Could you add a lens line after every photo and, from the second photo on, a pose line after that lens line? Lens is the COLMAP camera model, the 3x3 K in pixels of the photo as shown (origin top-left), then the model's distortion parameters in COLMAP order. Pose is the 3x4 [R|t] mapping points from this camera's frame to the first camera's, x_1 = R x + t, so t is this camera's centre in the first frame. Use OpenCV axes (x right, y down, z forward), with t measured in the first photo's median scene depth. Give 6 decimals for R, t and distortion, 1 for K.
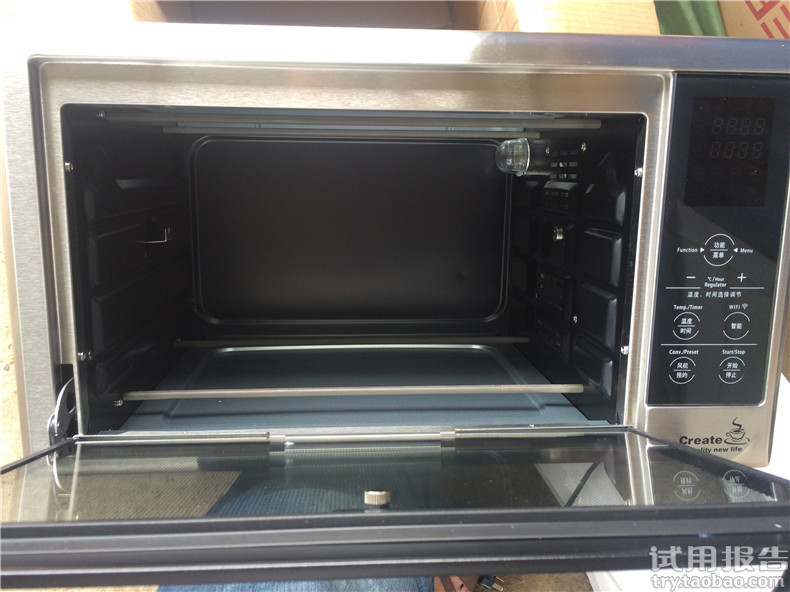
lens RADIAL K [[704.4, 0, 395.0], [0, 704.4, 296.0], [0, 0, 1]] dist [0.048728, -0.087547]
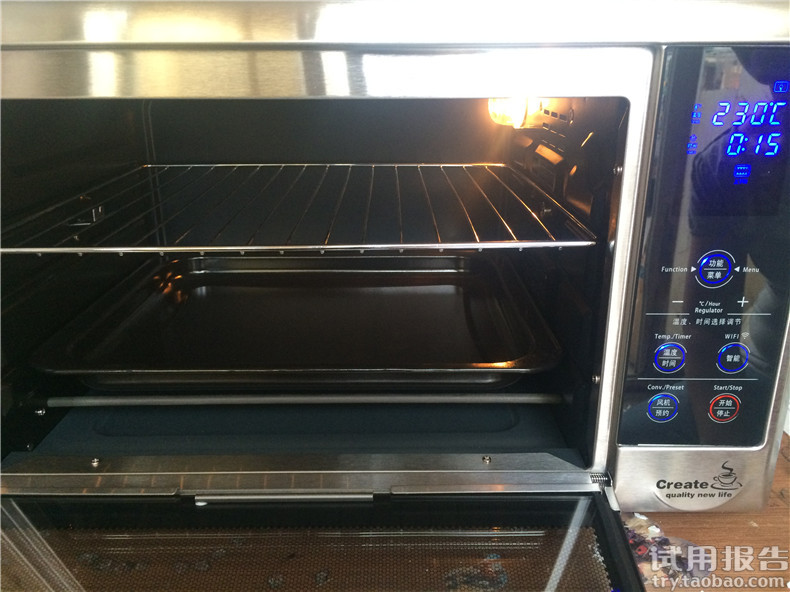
lens RADIAL K [[704.4, 0, 395.0], [0, 704.4, 296.0], [0, 0, 1]] dist [0.048728, -0.087547]
pose [[0.996973, 0.011447, -0.076895, 0.154011], [0.000263, 0.988598, 0.150577, -0.152396], [0.077742, -0.150142, 0.985603, 0.172210]]
